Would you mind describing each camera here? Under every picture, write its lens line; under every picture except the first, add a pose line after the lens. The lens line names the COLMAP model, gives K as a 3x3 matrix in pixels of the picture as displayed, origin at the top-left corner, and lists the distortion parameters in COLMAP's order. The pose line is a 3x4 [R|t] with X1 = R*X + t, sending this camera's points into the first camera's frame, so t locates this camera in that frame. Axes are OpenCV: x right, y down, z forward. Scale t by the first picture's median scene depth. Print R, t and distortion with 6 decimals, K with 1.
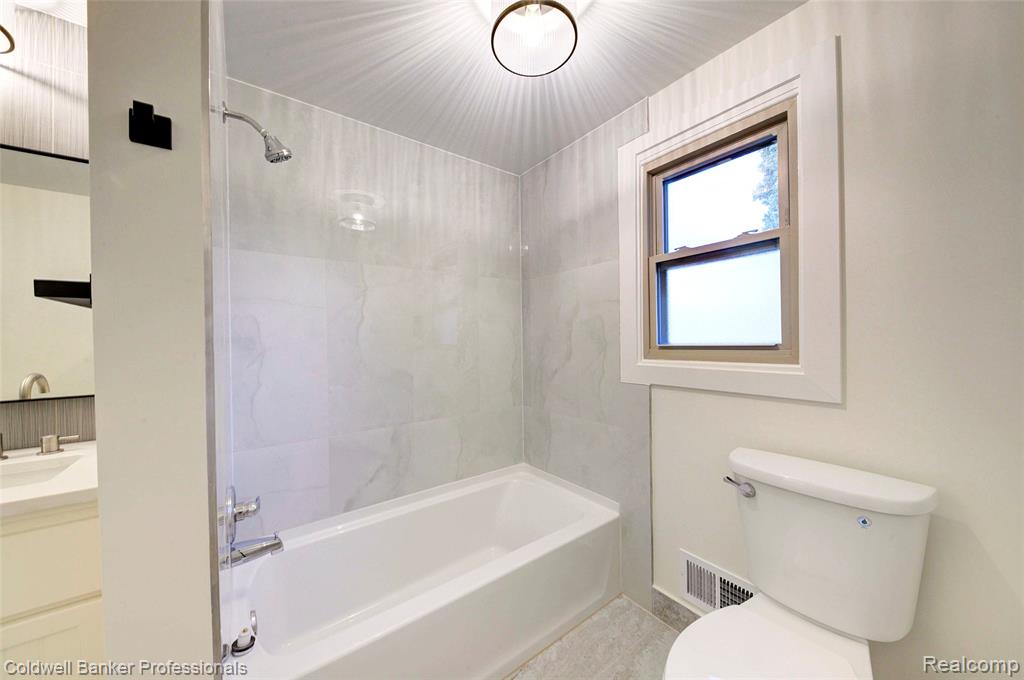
lens RADIAL K [[352.2, 0, 513.4], [0, 352.2, 340.5], [0, 0, 1]] dist [0.006507, -0.005835]
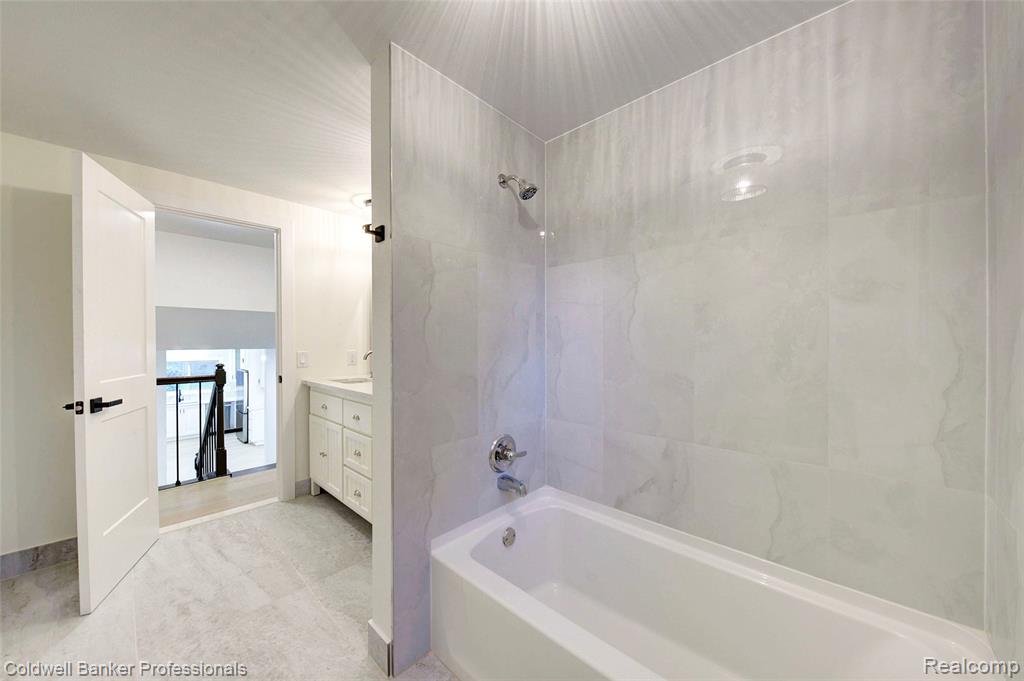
lens RADIAL K [[365.6, 0, 512.0], [0, 365.6, 340.5], [0, 0, 1]] dist [0.007886, -0.006922]
pose [[0.165262, 0.010160, -0.986197, 0.440039], [-0.004929, 0.999943, 0.009476, 0.004865], [0.986237, 0.003295, 0.165303, 0.487264]]
